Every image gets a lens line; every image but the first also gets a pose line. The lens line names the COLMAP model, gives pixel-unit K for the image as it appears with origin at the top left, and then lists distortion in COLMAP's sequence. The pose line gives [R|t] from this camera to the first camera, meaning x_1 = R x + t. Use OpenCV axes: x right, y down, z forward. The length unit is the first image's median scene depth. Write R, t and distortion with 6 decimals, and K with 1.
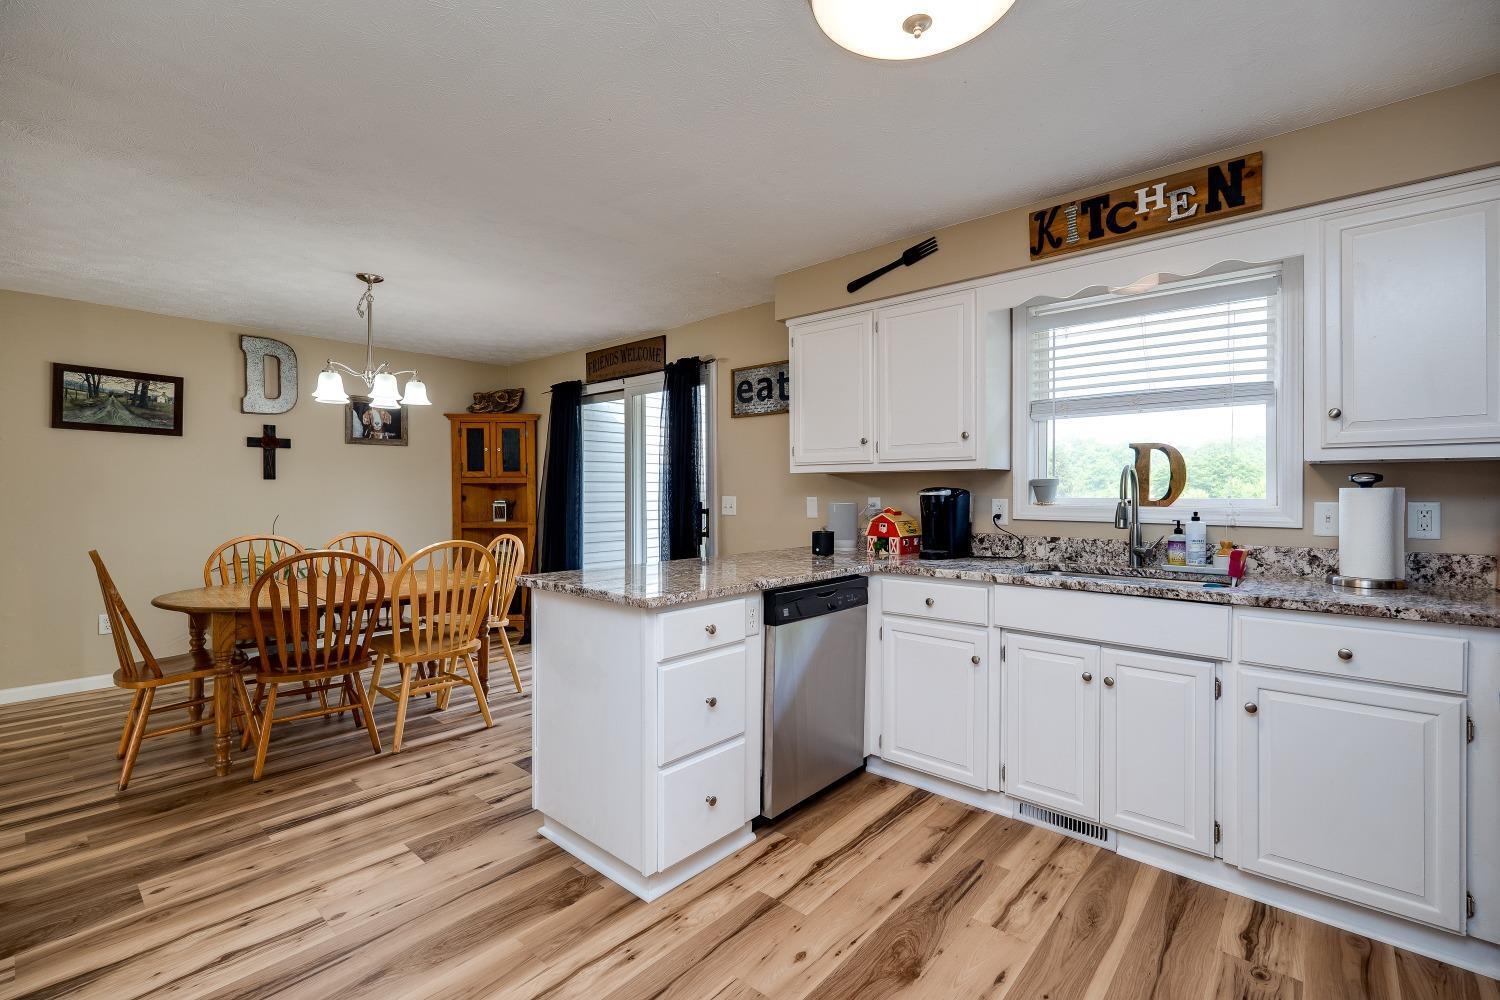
lens RADIAL K [[649.3, 0, 752.3], [0, 649.3, 498.1], [0, 0, 1]] dist [-0.002526, -0.000199]
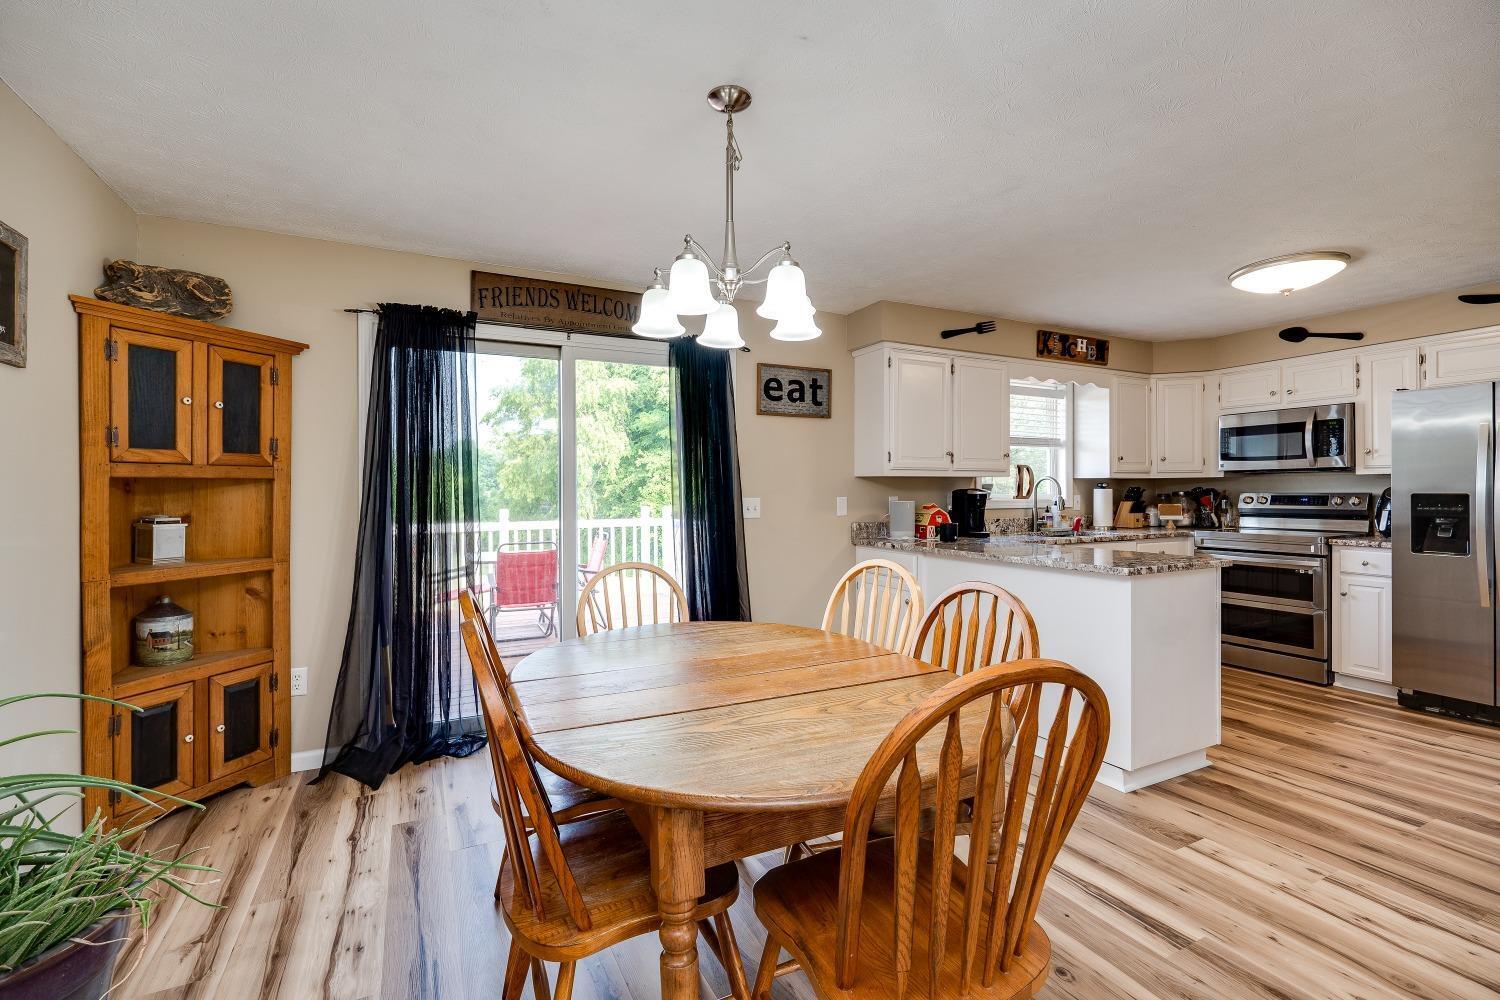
lens RADIAL K [[665.6, 0, 750.8], [0, 665.6, 488.4], [0, 0, 1]] dist [0.003282, 0.000807]
pose [[0.371077, 0.001600, 0.928601, -1.190589], [0.015747, 0.999844, -0.008015, -0.011750], [-0.928469, 0.017596, 0.370994, 0.841456]]
